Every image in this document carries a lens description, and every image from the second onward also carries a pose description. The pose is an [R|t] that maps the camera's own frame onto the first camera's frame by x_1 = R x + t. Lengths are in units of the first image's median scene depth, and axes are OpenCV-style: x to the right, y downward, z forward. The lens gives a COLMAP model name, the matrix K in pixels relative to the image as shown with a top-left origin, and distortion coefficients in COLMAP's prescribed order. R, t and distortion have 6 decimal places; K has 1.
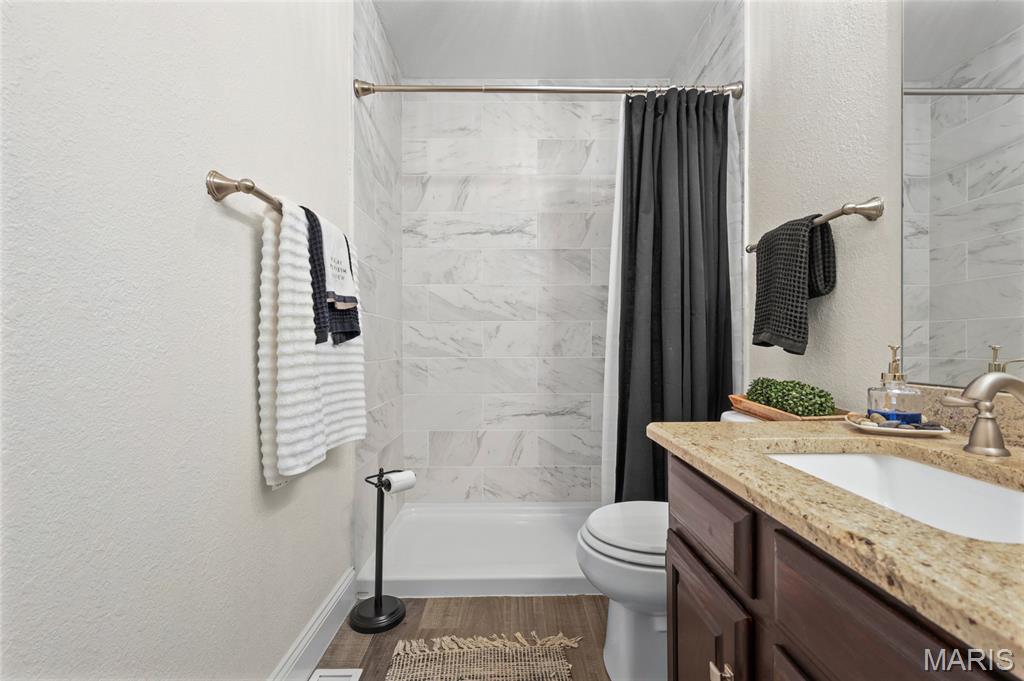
lens RADIAL K [[451.7, 0, 513.7], [0, 451.7, 342.8], [0, 0, 1]] dist [0.002585, -0.000154]
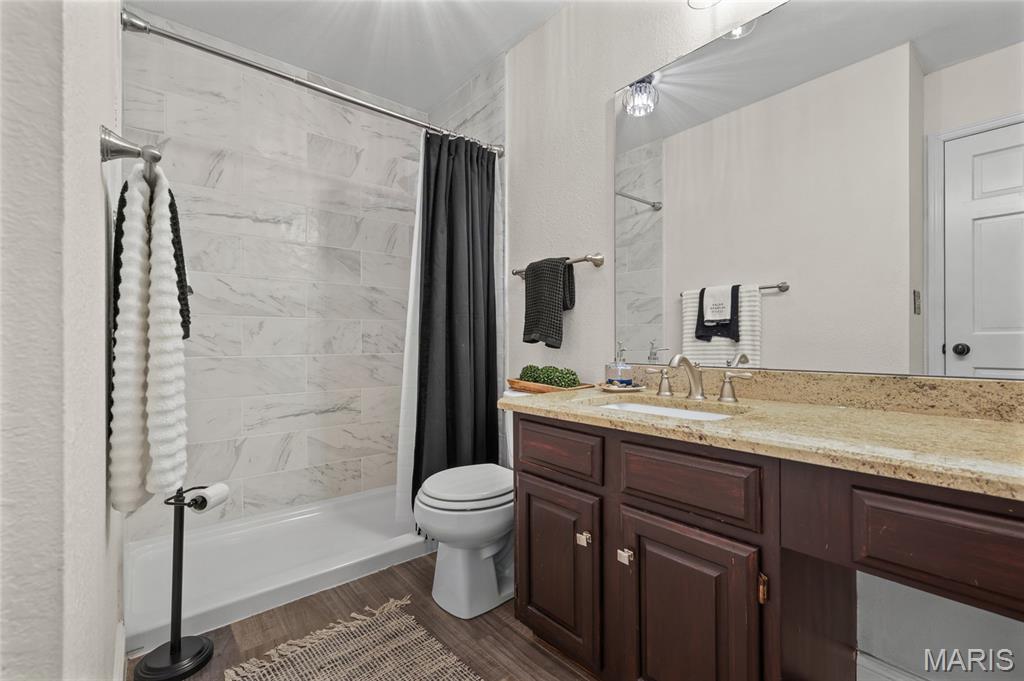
lens RADIAL K [[451.7, 0, 510.8], [0, 451.7, 339.3], [0, 0, 1]] dist [0.002585, -0.000154]
pose [[0.771292, 0.004959, 0.636462, -0.333695], [-0.001983, 0.999984, -0.005388, 0.003303], [-0.636478, 0.002894, 0.771290, -0.048112]]
